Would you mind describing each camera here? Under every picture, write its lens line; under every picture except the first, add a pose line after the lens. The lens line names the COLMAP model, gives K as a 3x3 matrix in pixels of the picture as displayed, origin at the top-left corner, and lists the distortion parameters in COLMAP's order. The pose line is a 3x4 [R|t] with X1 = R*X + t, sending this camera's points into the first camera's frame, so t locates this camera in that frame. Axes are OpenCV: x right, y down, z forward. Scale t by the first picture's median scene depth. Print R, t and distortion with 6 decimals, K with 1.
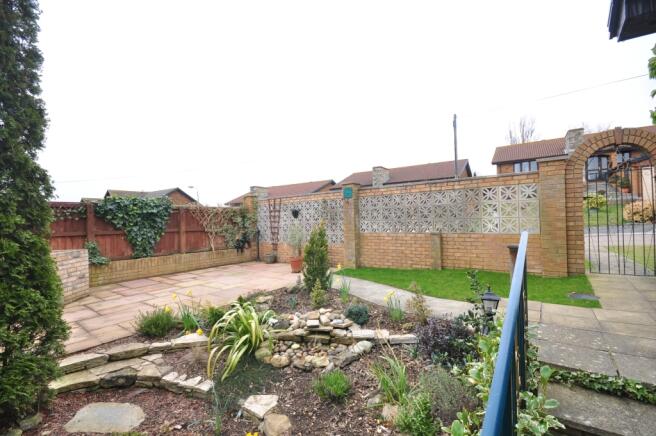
lens RADIAL K [[289.3, 0, 328.0], [0, 289.3, 218.0], [0, 0, 1]] dist [-0.000259, -0.000003]
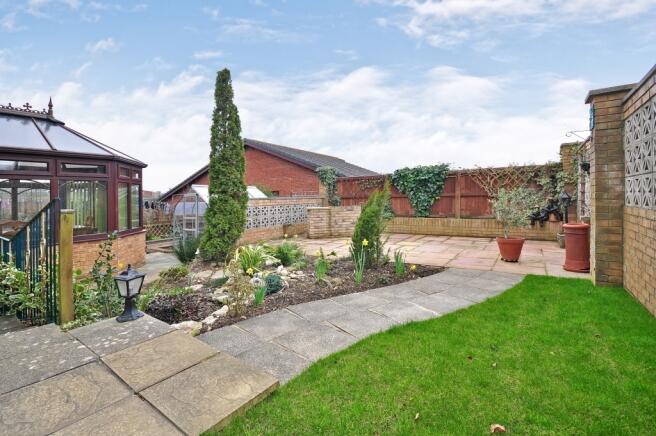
lens RADIAL K [[290.0, 0, 329.0], [0, 290.0, 193.0], [0, 0, 1]] dist [-0.000604, -0.000155]
pose [[0.046806, 0.006383, -0.998884, 0.478873], [0.033387, 0.999411, 0.007951, 0.013989], [0.998346, -0.033722, 0.046565, 0.518274]]
